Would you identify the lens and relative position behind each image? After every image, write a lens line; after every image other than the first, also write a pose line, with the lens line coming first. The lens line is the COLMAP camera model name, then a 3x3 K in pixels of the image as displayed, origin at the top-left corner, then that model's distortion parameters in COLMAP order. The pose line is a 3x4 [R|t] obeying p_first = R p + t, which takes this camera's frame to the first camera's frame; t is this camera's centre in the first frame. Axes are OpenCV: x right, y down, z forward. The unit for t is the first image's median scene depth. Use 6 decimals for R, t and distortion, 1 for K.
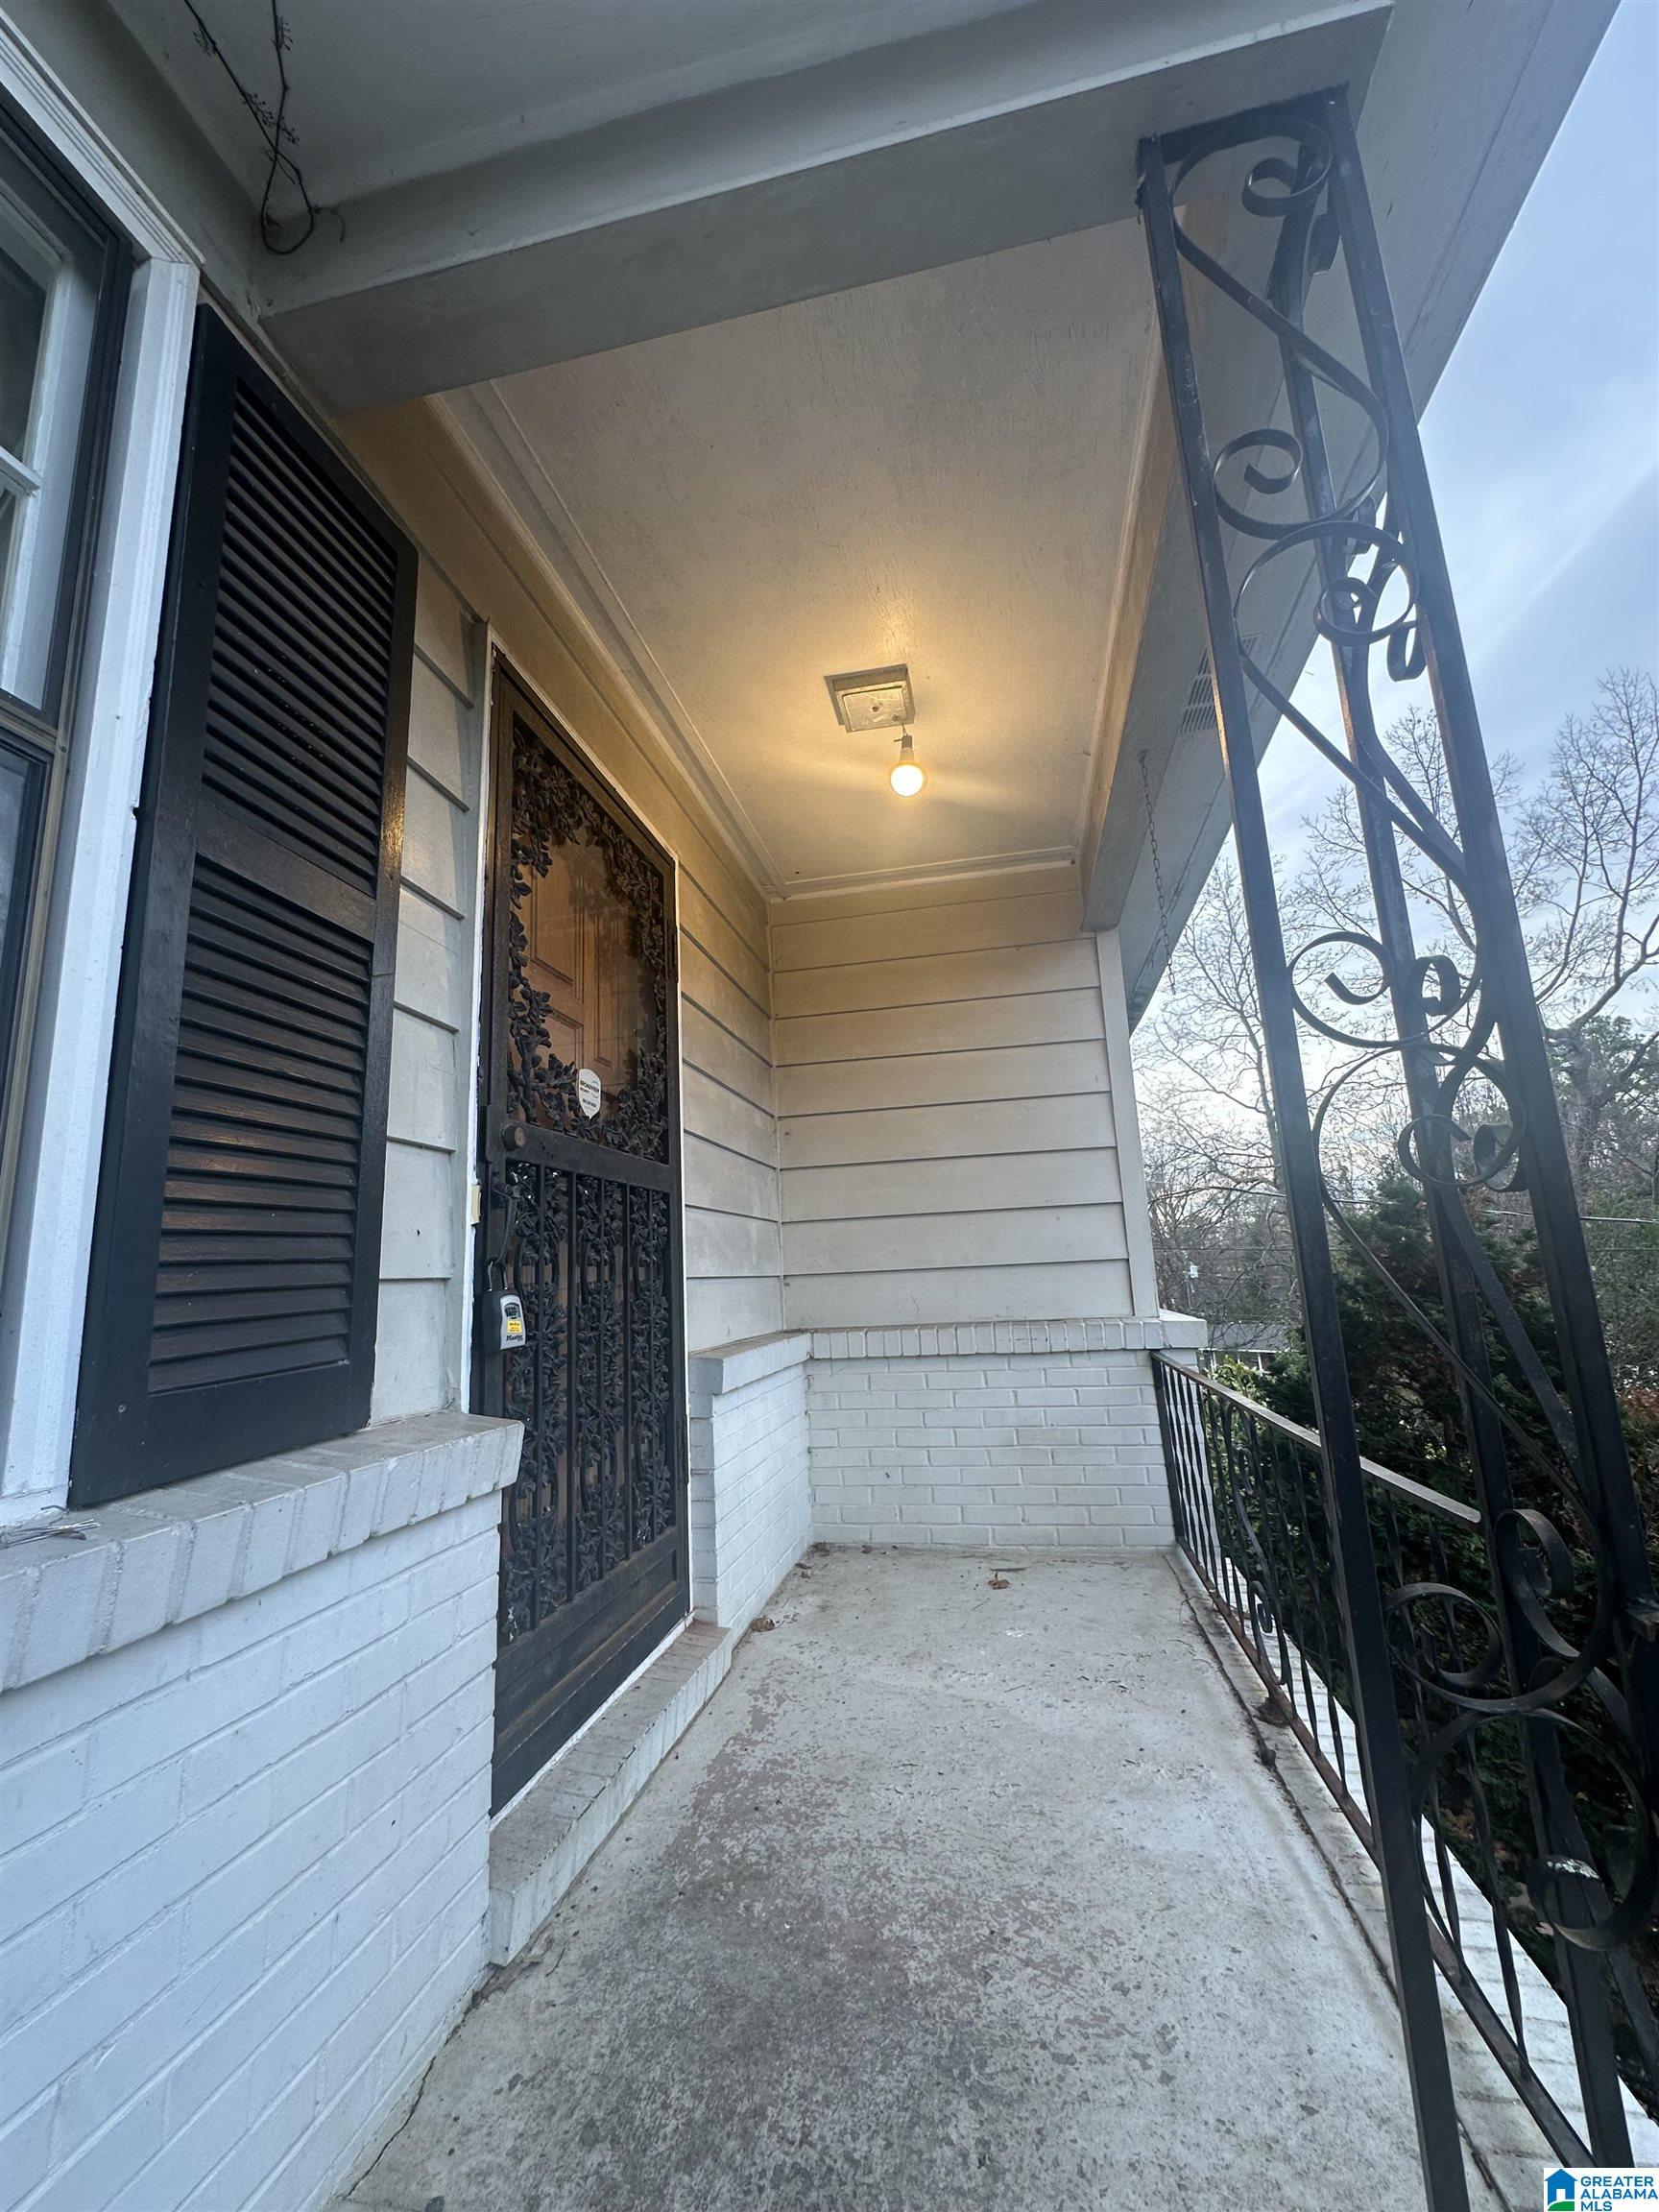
lens RADIAL K [[887.6, 0, 837.4], [0, 887.6, 1105.7], [0, 0, 1]] dist [0.000281, 0.000062]
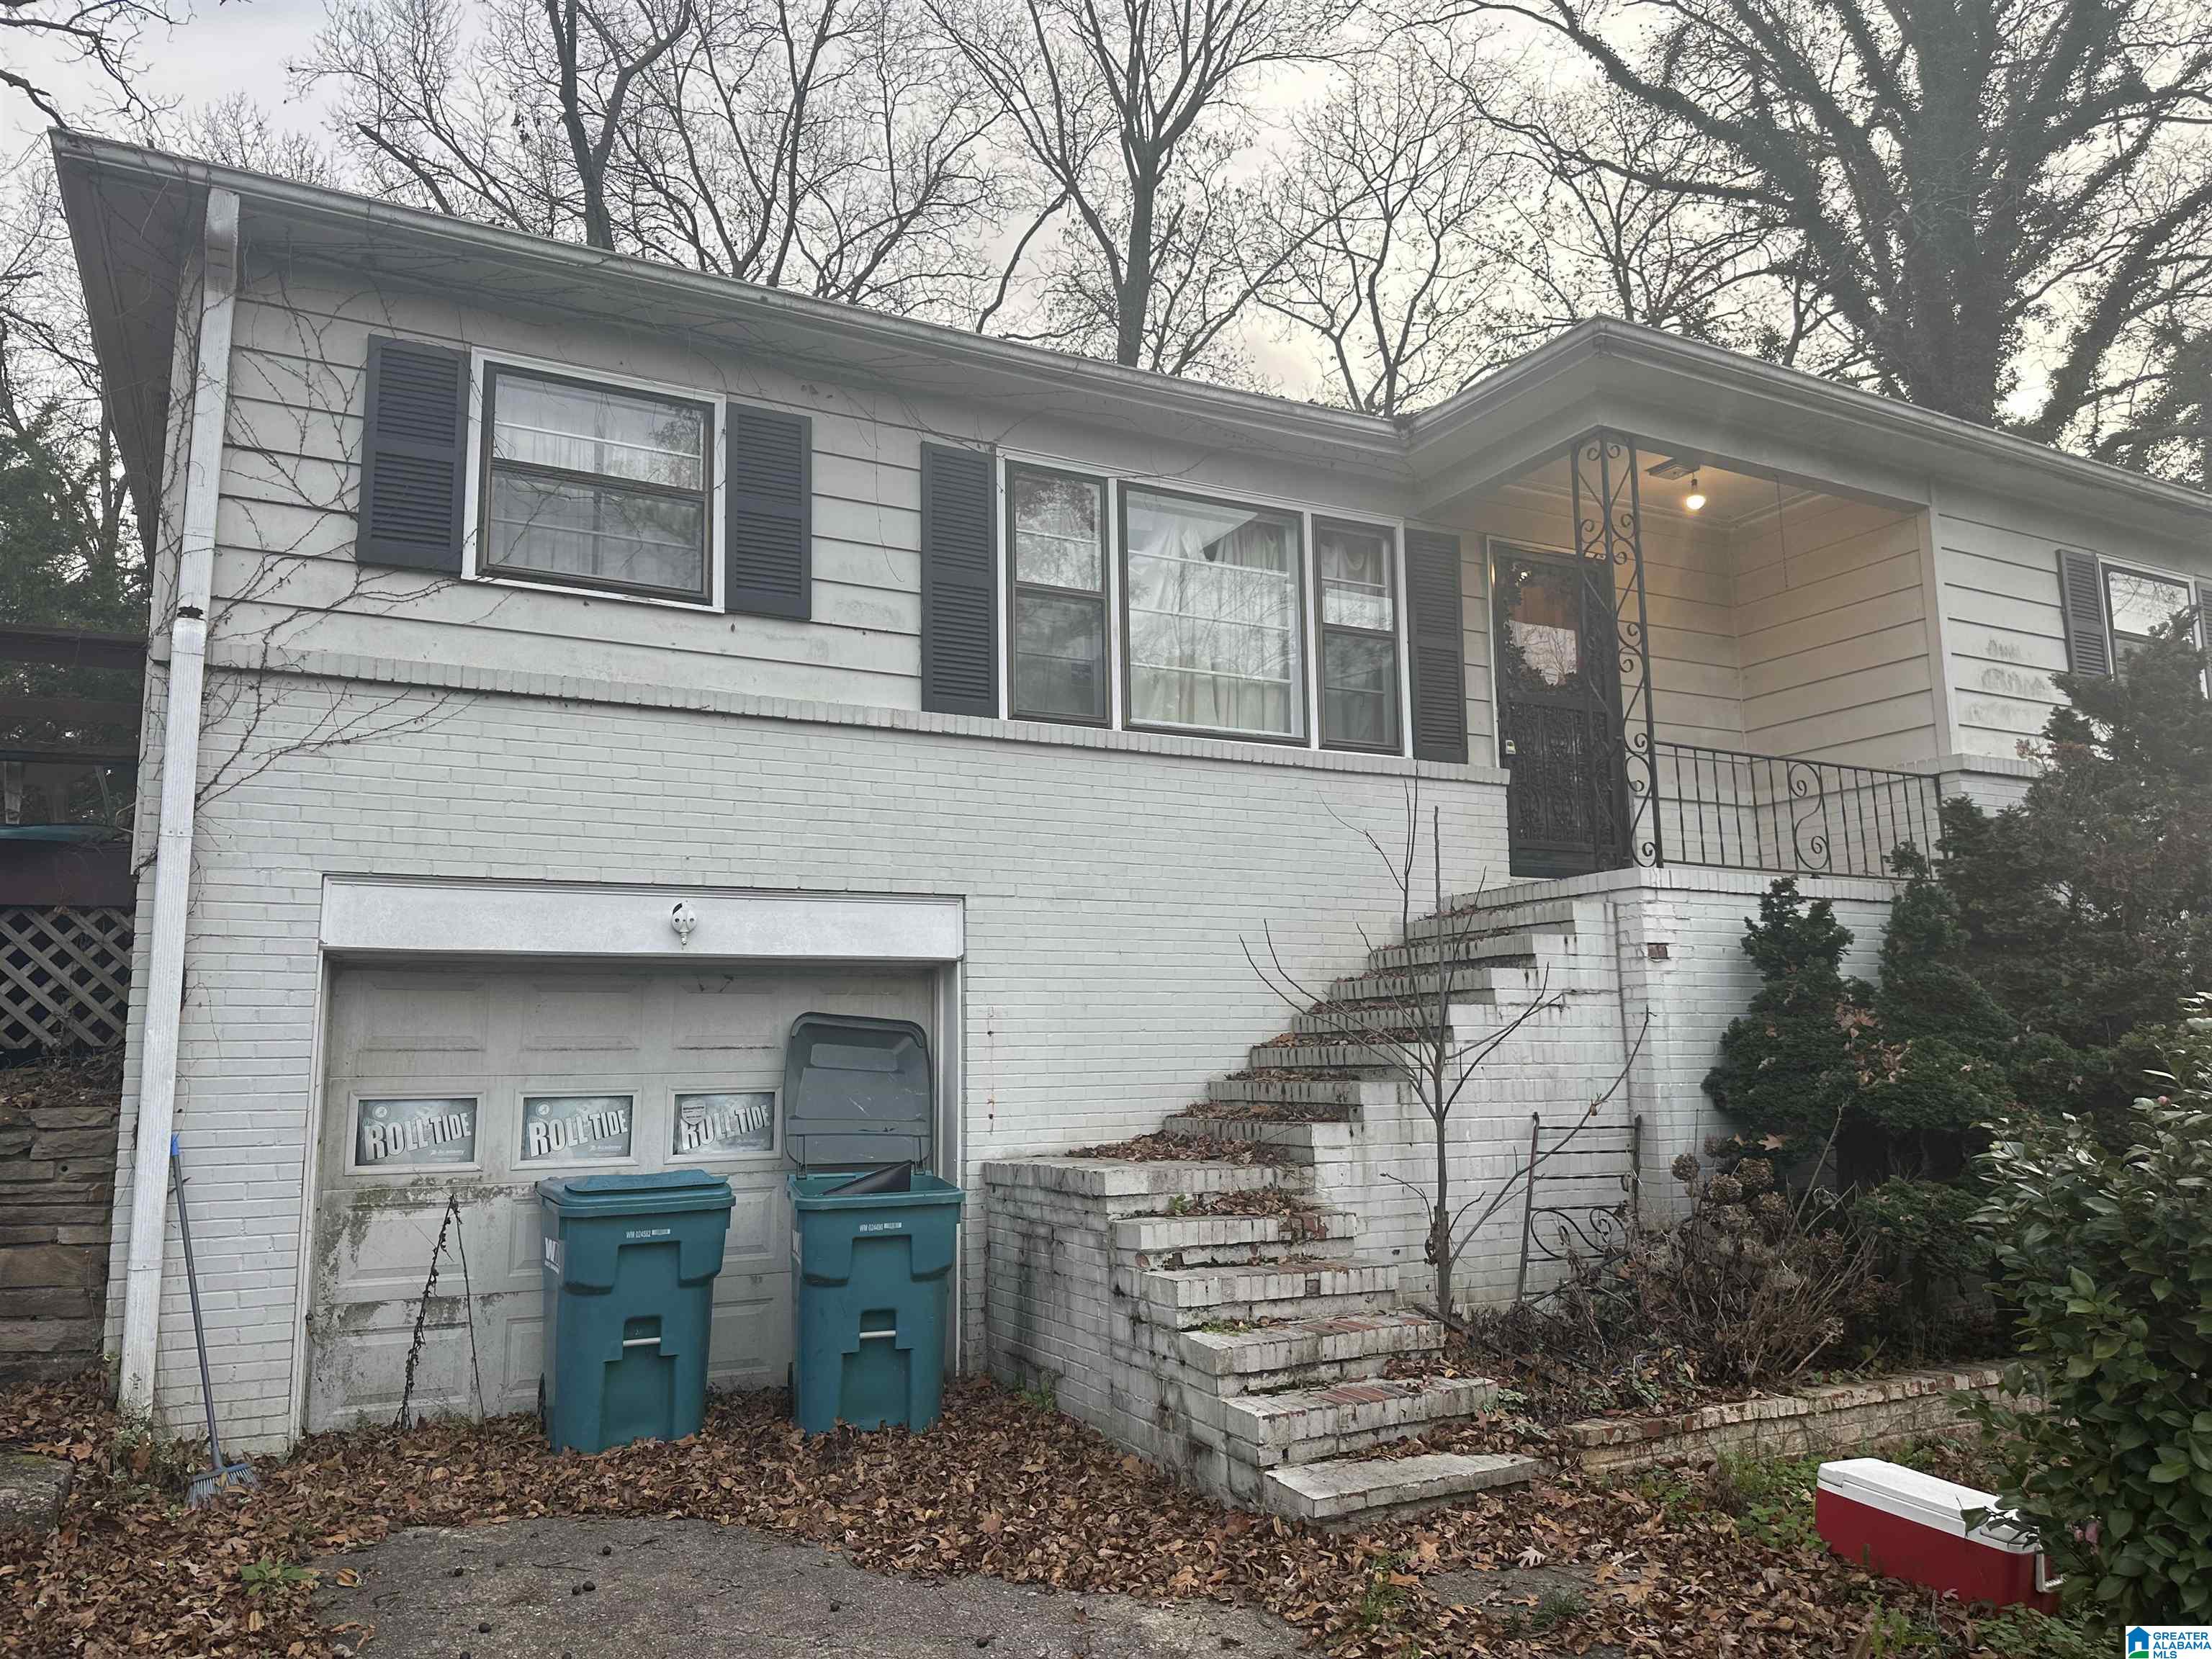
lens RADIAL K [[1555.3, 0, 1099.9], [0, 1555.3, 823.7], [0, 0, 1]] dist [0.059096, -0.068736]
pose [[0.634894, -0.079168, -0.768533, 2.205011], [0.131833, 0.991249, 0.006798, 0.194843], [0.761269, -0.105634, 0.639774, -2.792733]]
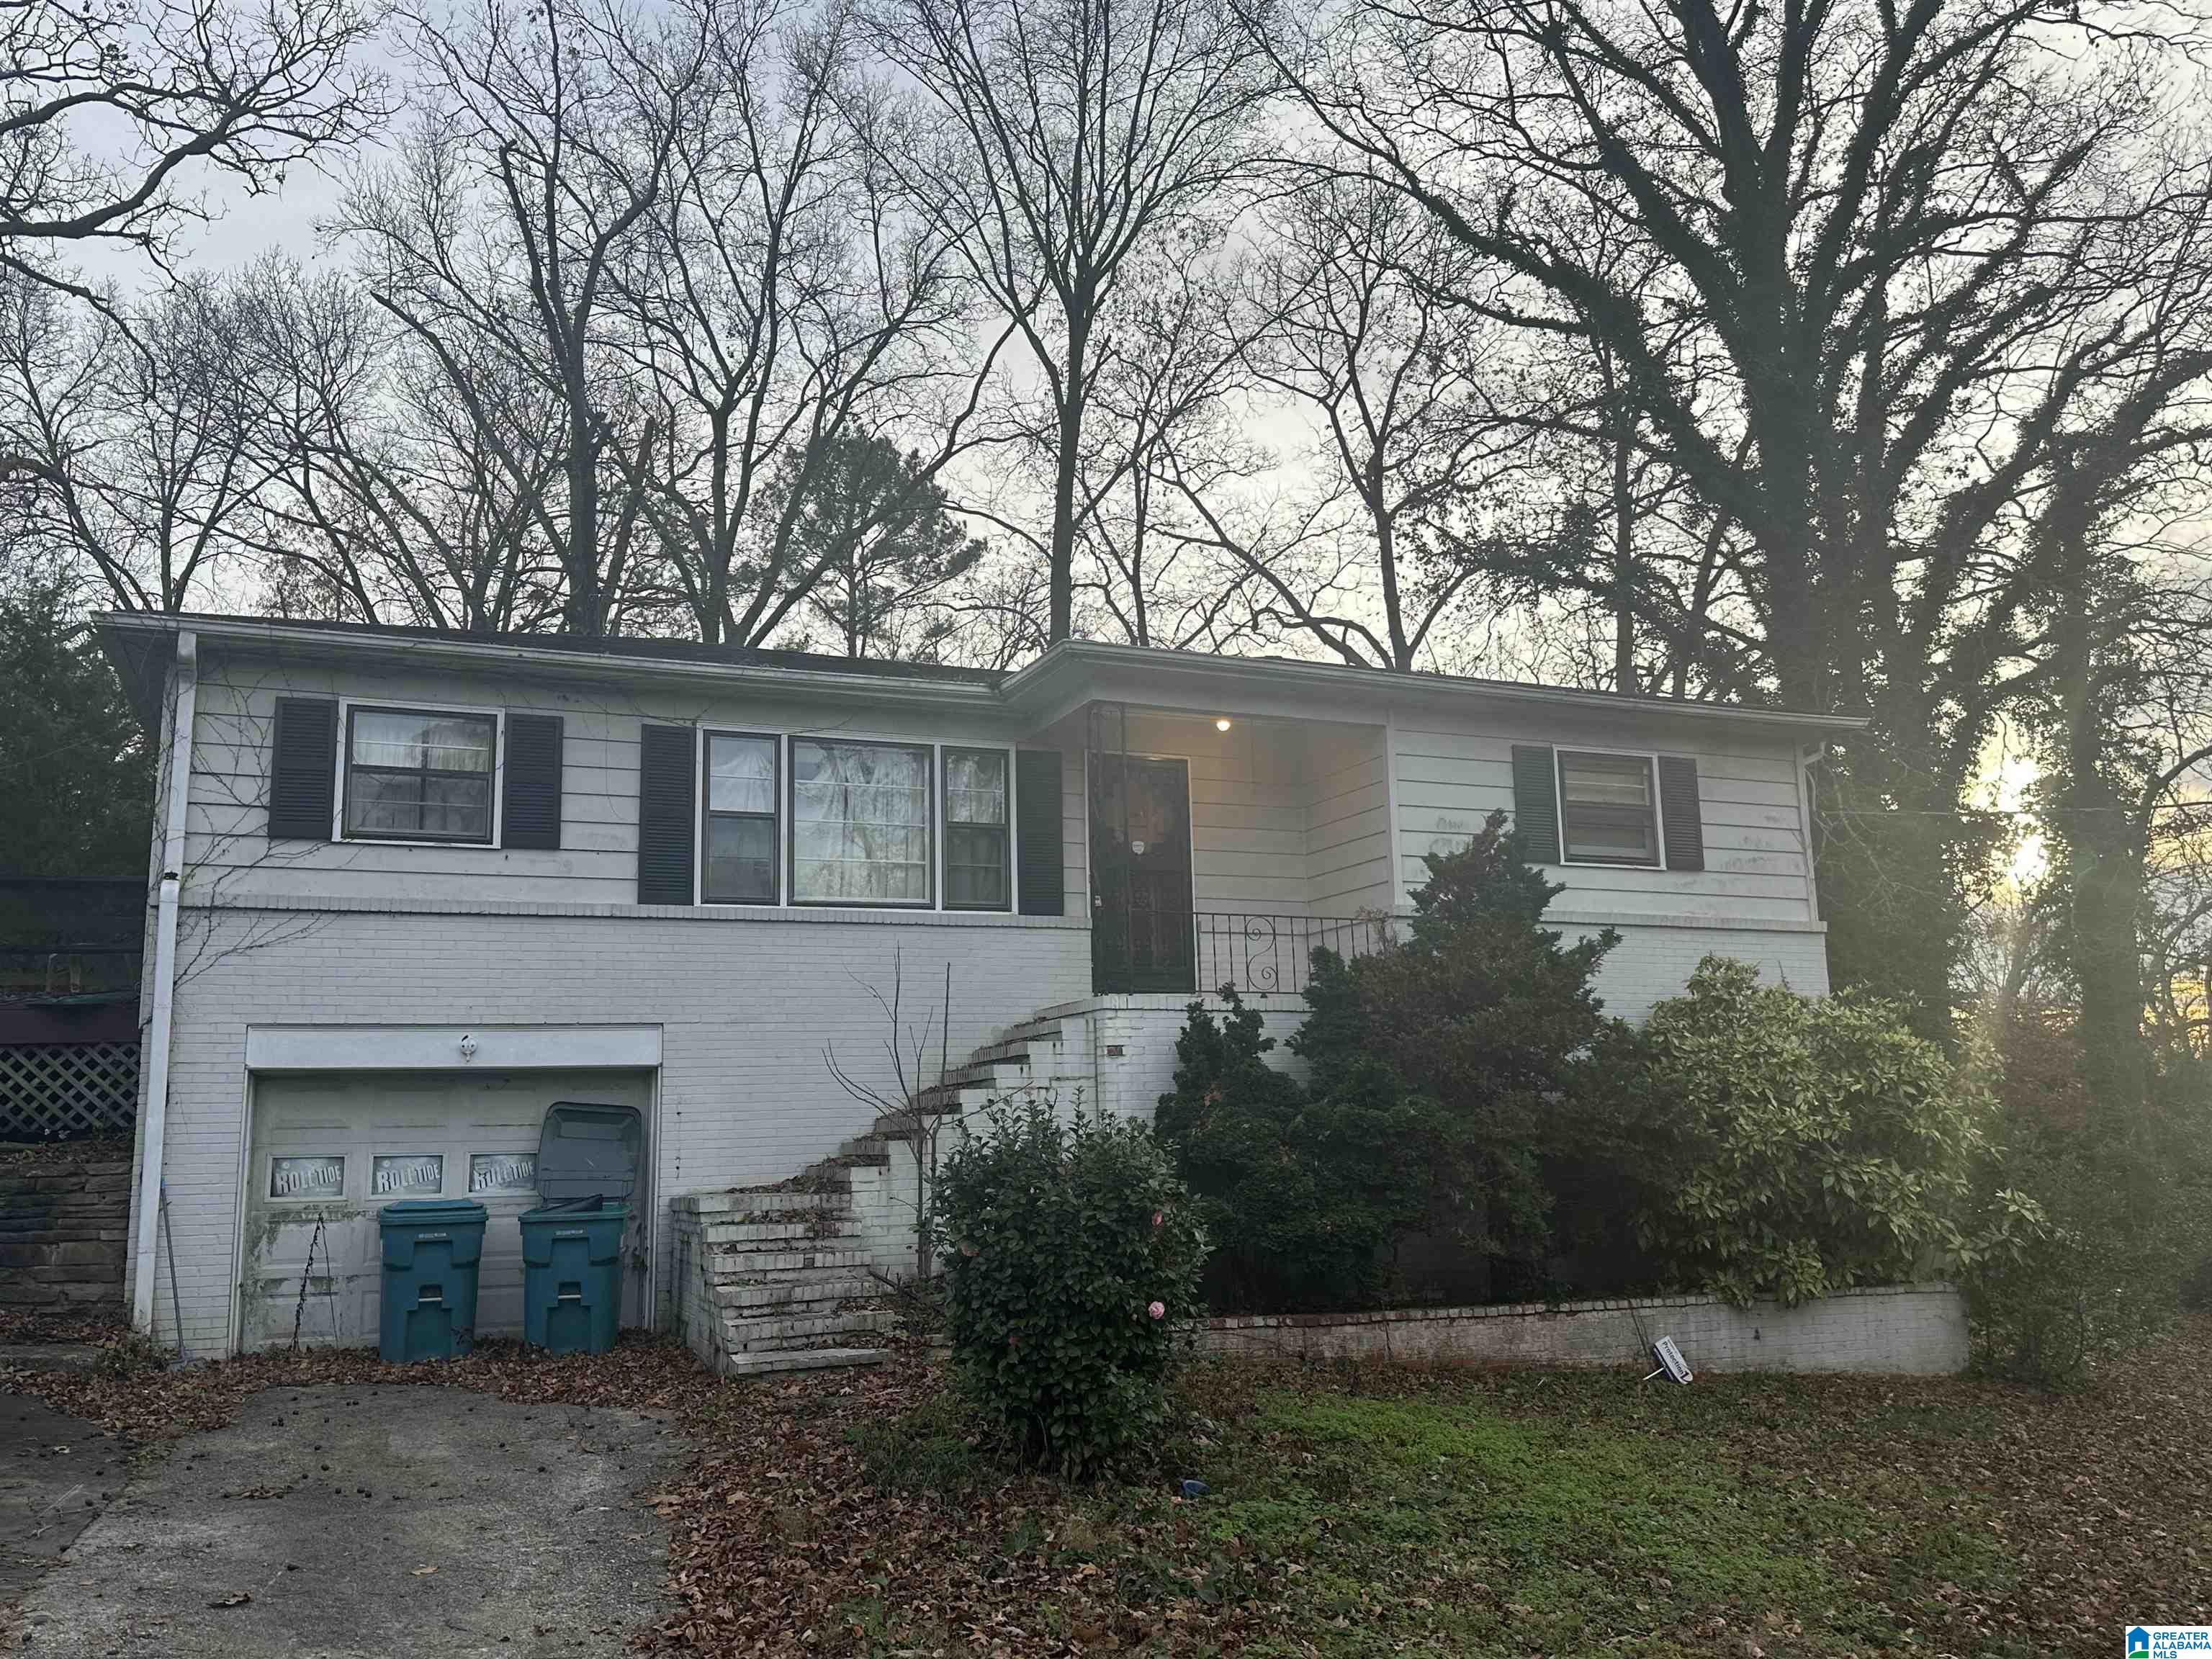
lens RADIAL K [[1755.0, 0, 1106.0], [0, 1755.0, 829.5], [0, 0, 1]] dist [0.085333, -0.123057]
pose [[0.565107, -0.107862, -0.817936, 5.082792], [0.152997, 0.987921, -0.024573, 0.067761], [0.810707, -0.111256, 0.574784, -2.986470]]
